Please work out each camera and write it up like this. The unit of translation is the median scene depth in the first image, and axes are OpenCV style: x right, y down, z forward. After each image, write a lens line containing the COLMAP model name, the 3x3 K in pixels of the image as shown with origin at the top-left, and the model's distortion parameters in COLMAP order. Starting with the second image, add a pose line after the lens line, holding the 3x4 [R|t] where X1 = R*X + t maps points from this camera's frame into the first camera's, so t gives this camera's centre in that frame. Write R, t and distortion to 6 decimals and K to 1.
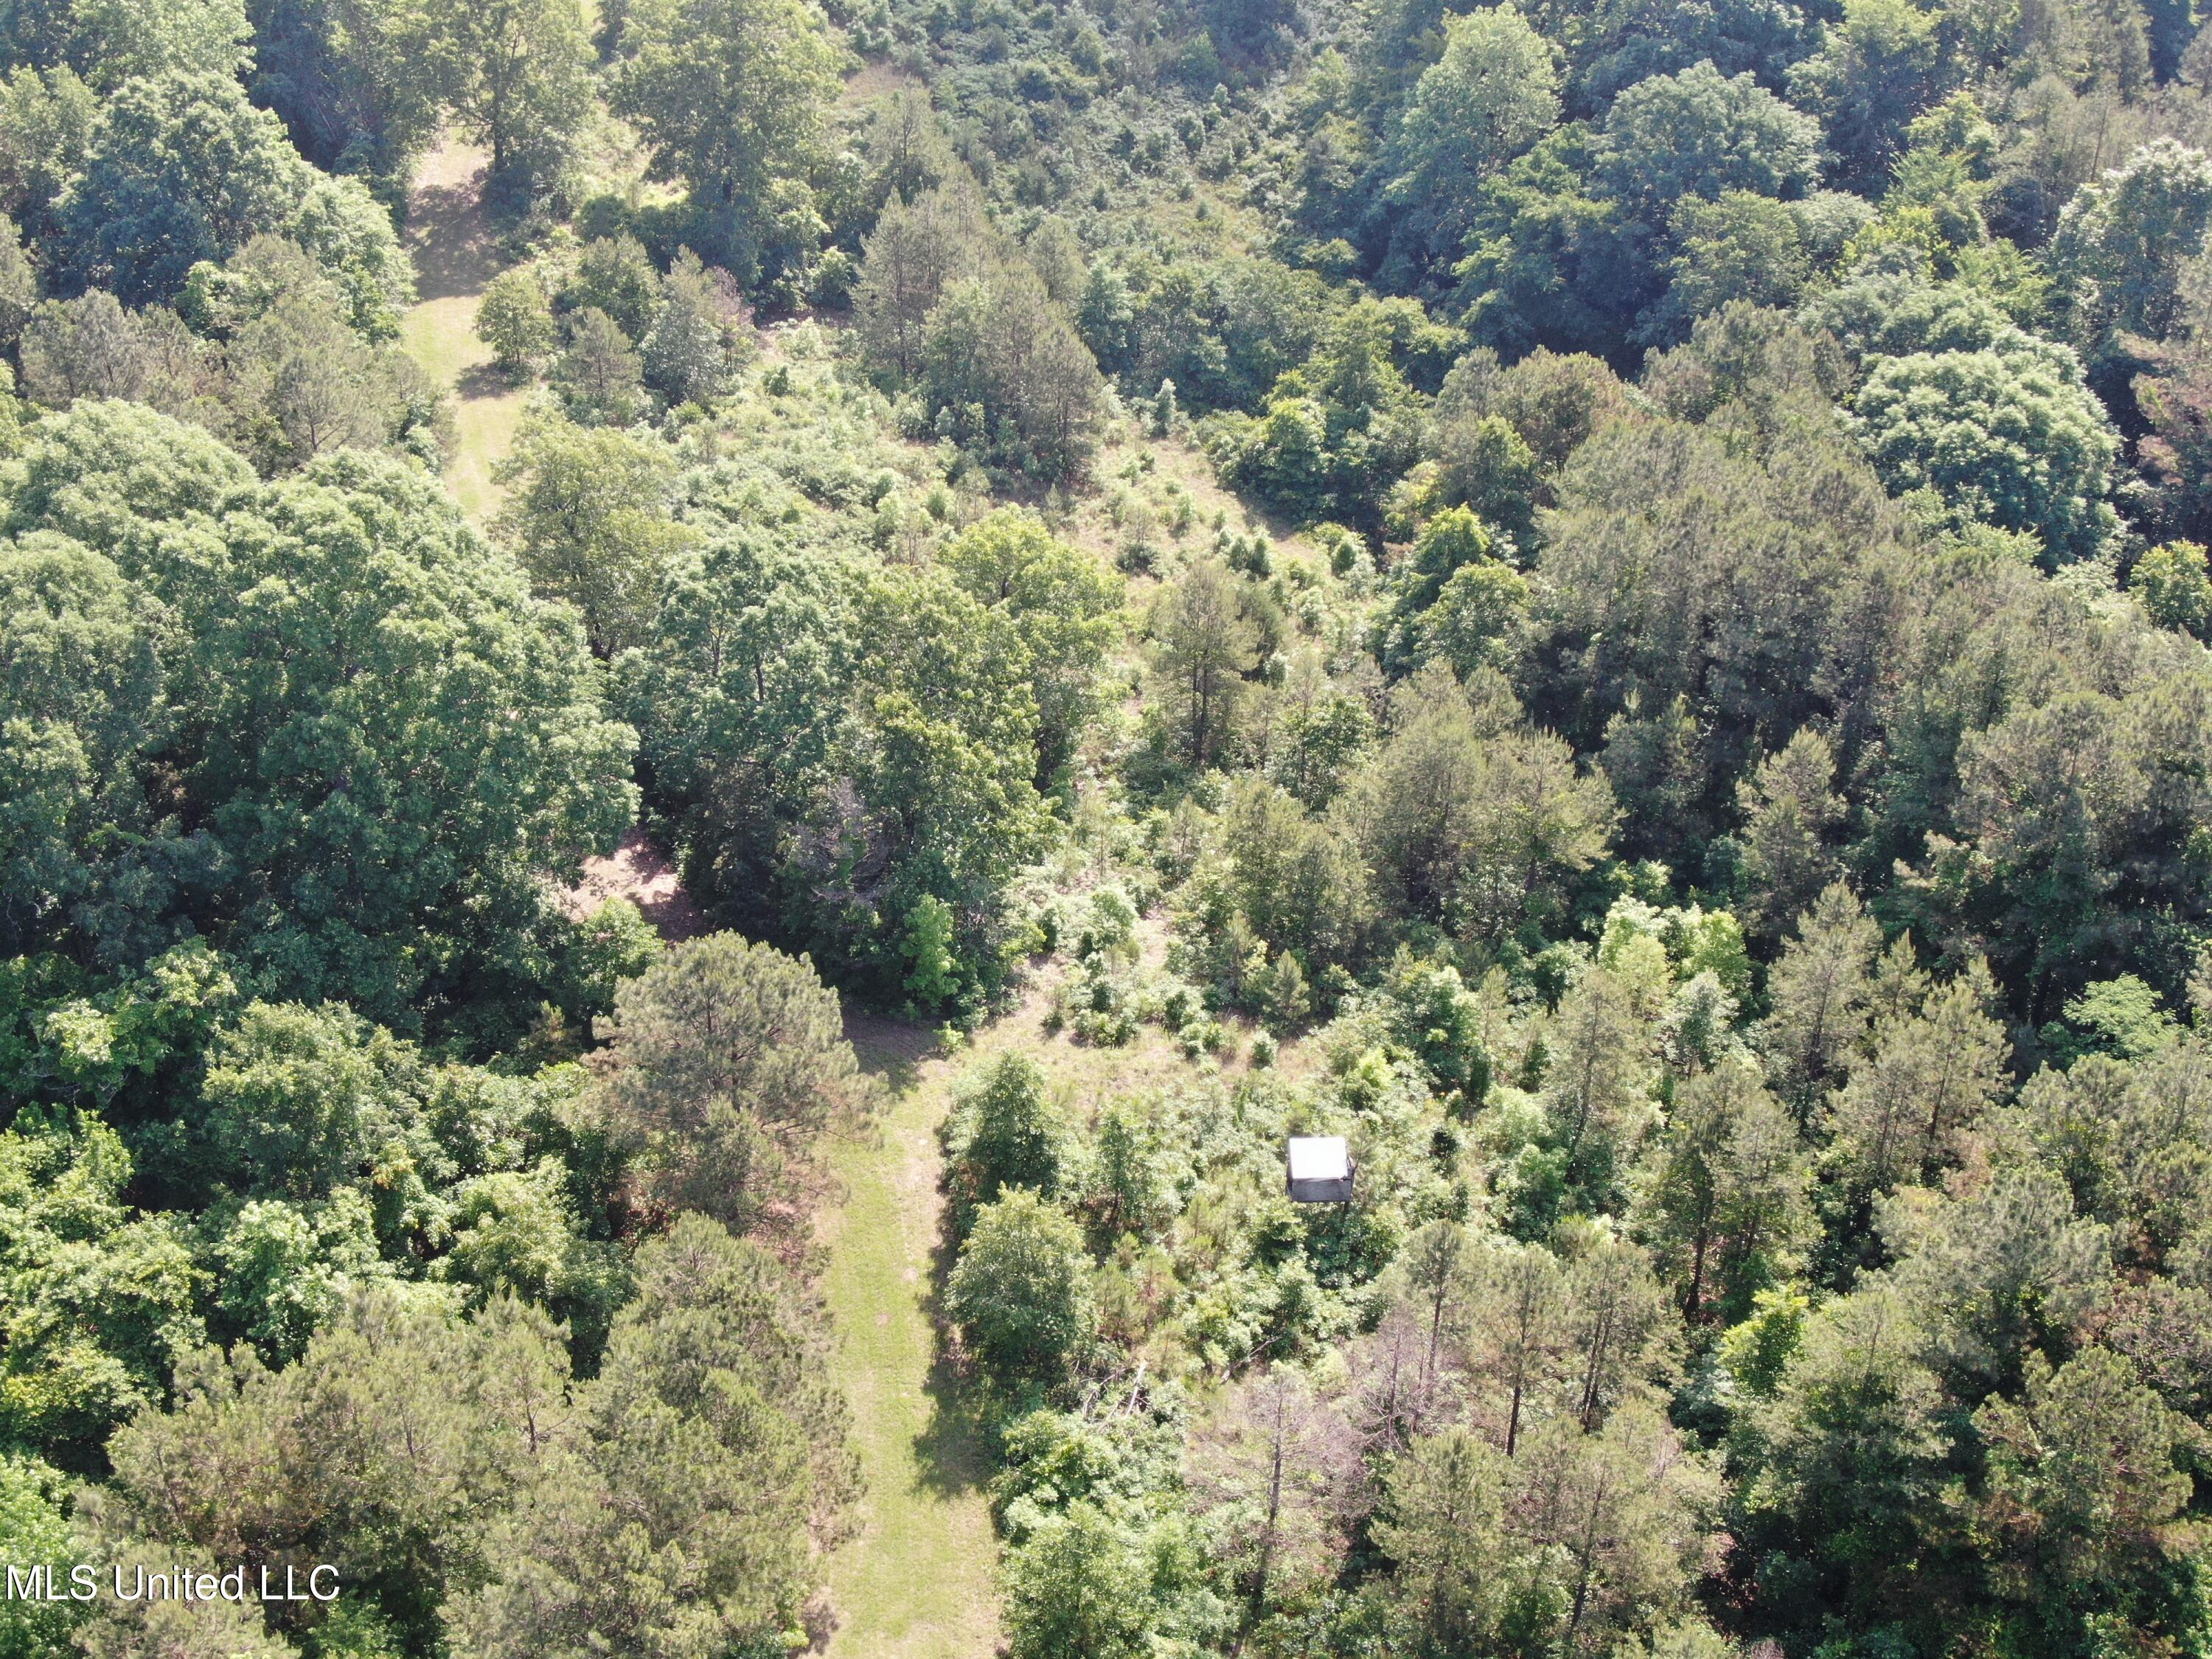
lens RADIAL K [[2982.4, 0, 1106.0], [0, 2982.4, 829.5], [0, 0, 1]] dist [0.251412, -1.197440]
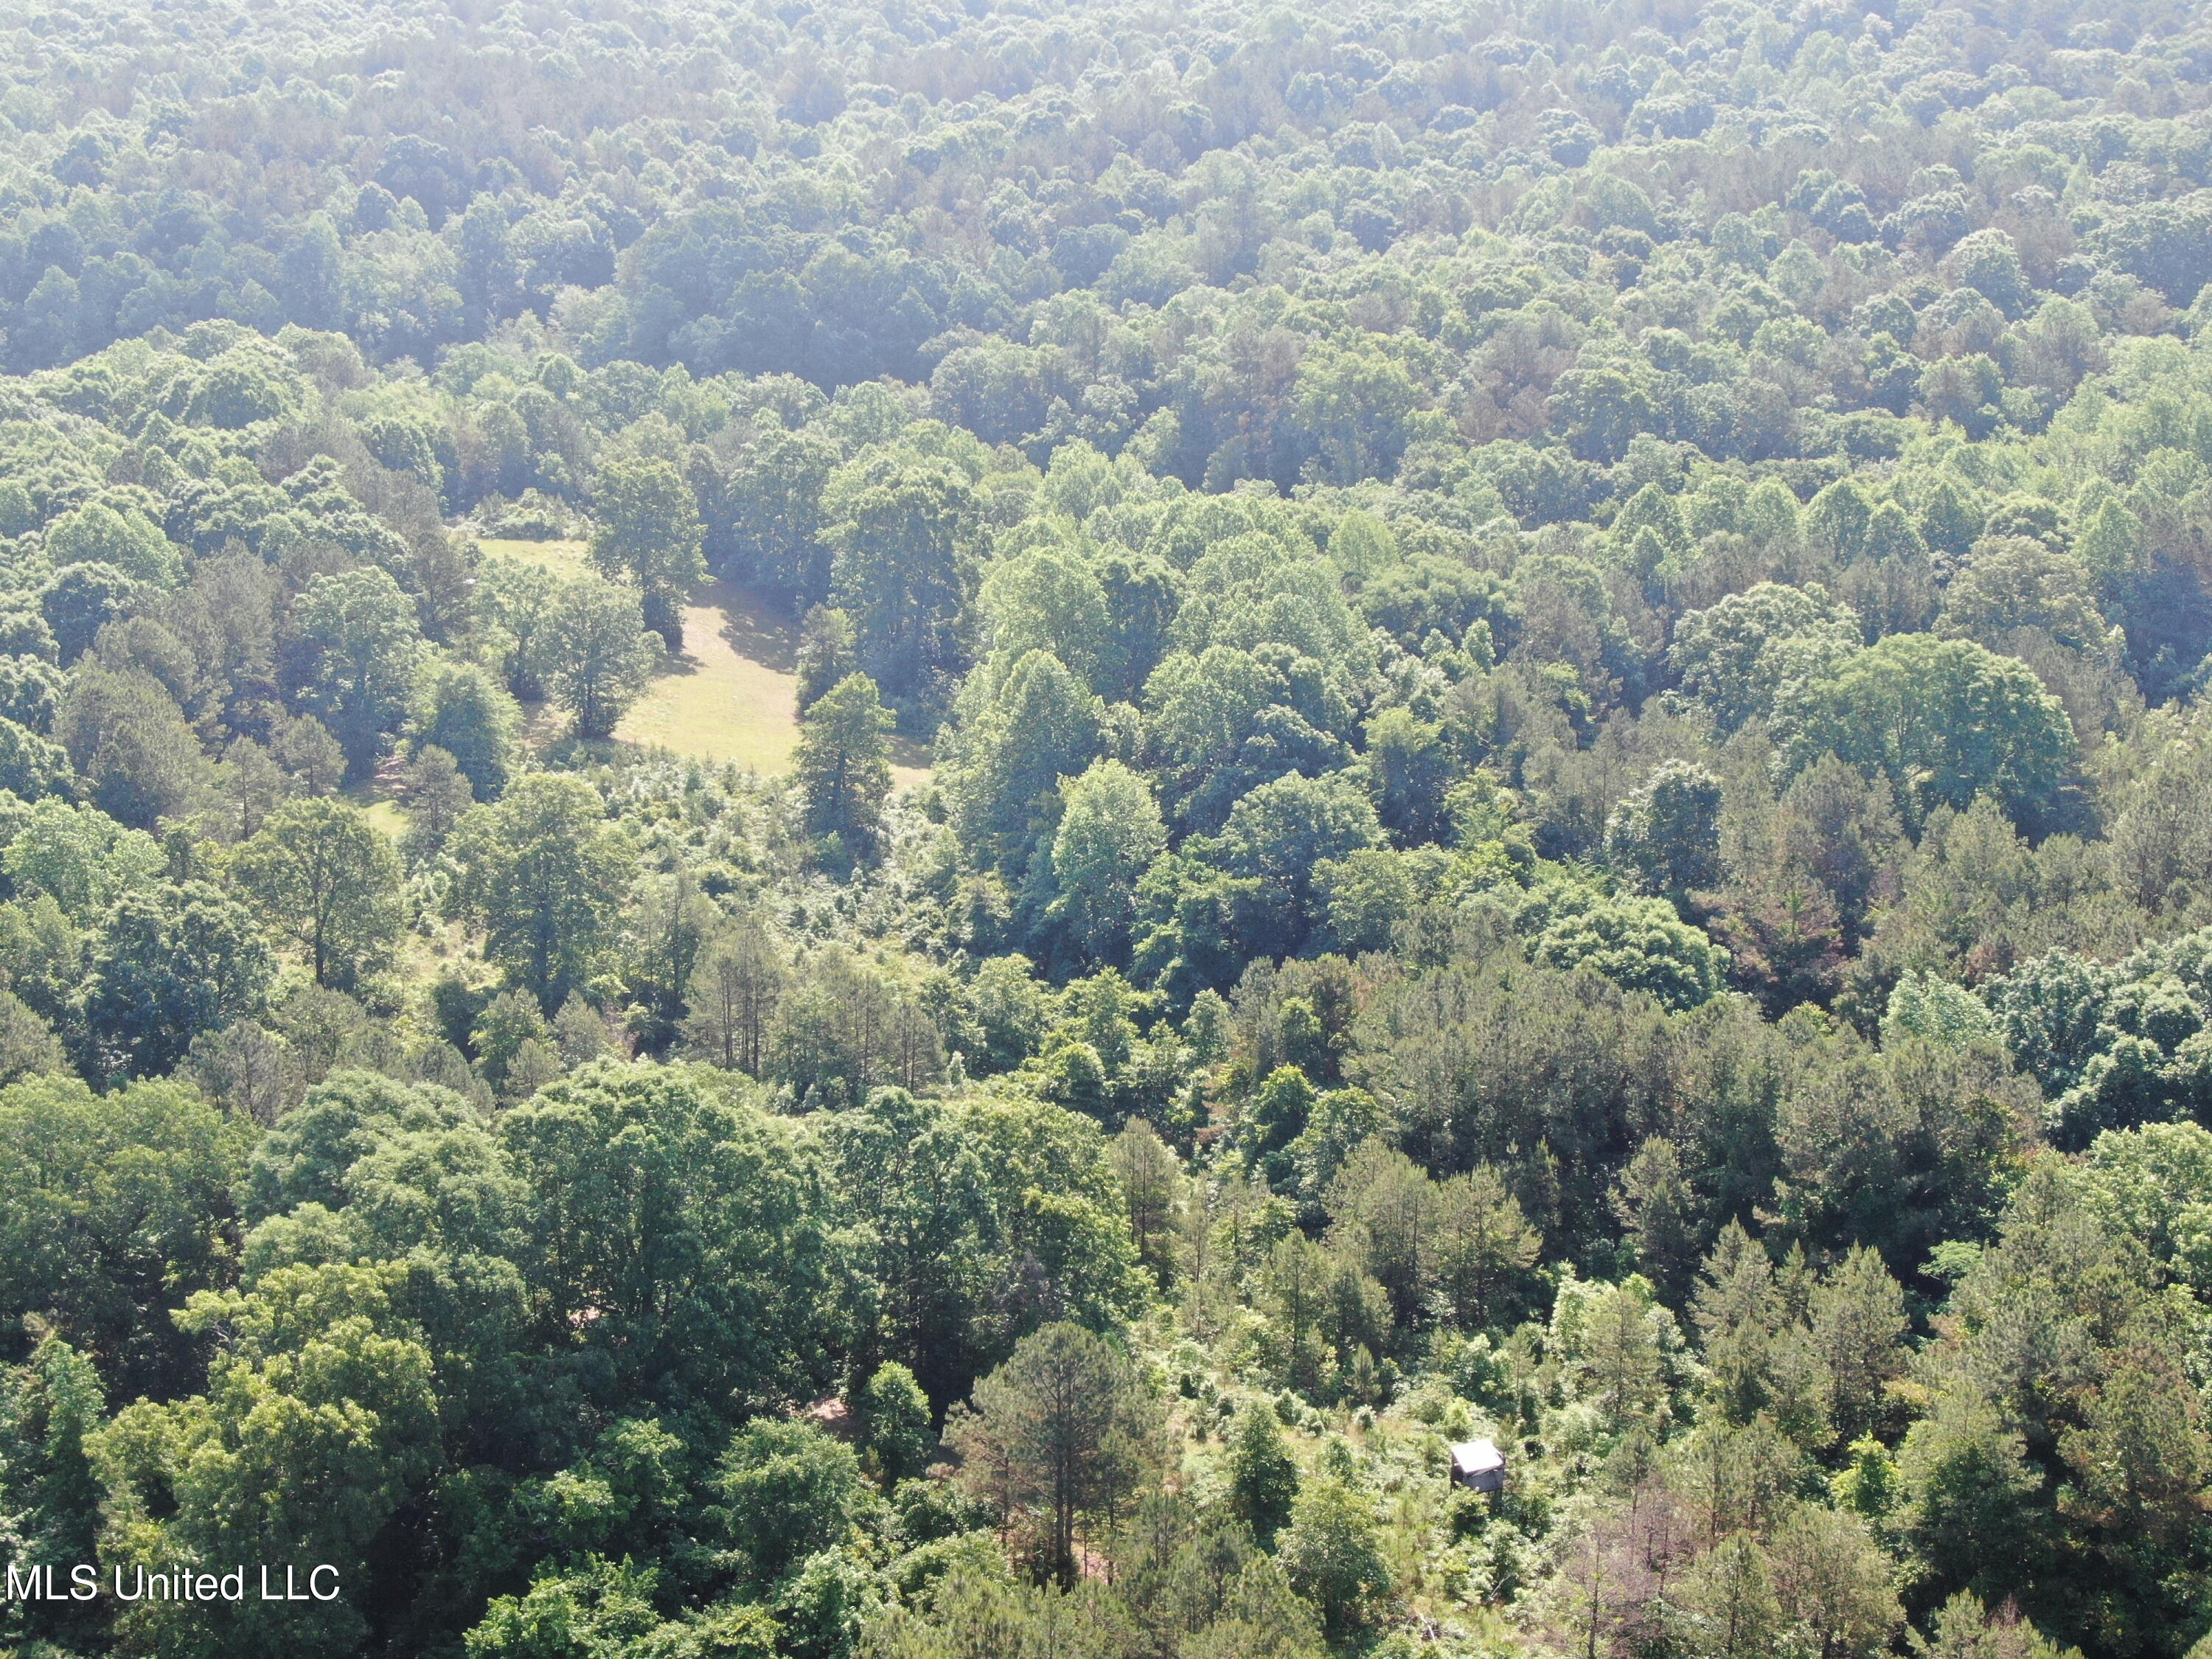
lens RADIAL K [[2982.4, 0, 1106.0], [0, 2982.4, 829.5], [0, 0, 1]] dist [0.251412, -1.197440]
pose [[0.945708, -0.118293, 0.302725, -0.282114], [0.208198, 0.935714, -0.284769, 0.124049], [-0.249578, 0.332335, 0.909541, -0.147076]]
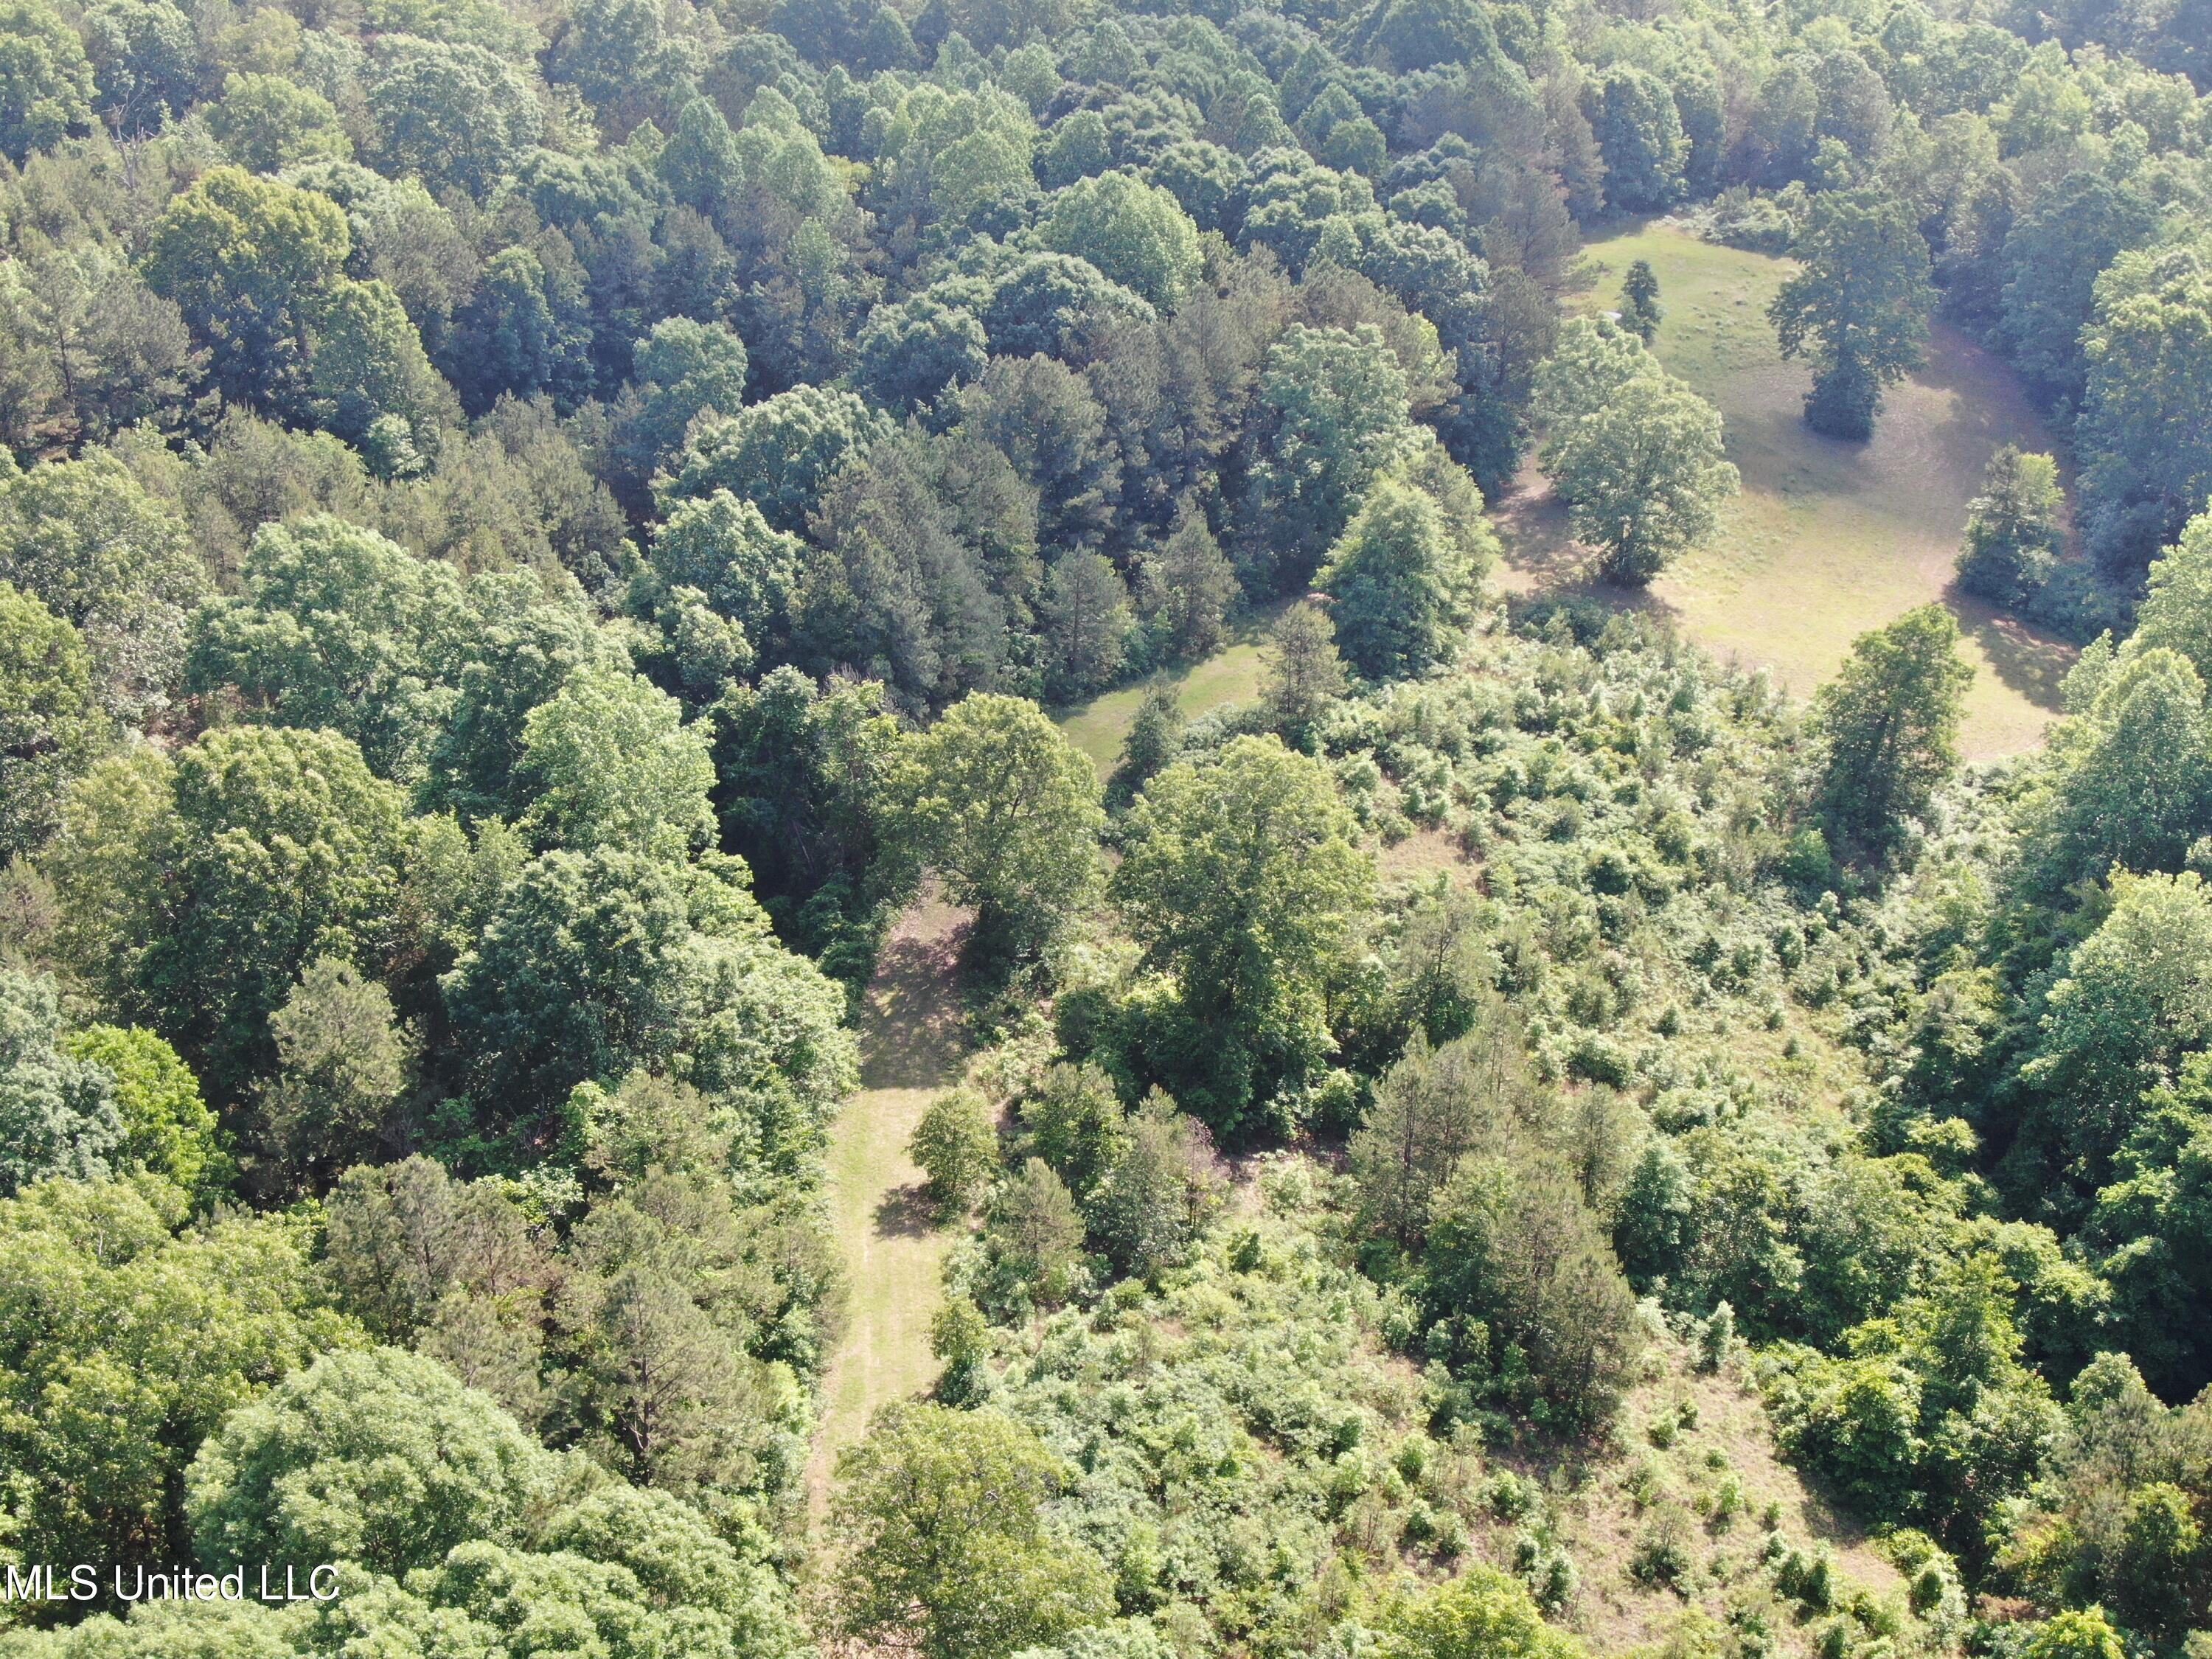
lens RADIAL K [[3024.7, 0, 1106.0], [0, 3024.7, 829.5], [0, 0, 1]] dist [0.186386, -1.028003]
pose [[0.975860, 0.109979, -0.188684, -0.001302], [-0.139626, 0.978500, -0.151796, -0.129559], [0.167933, 0.174477, 0.970235, 0.155508]]
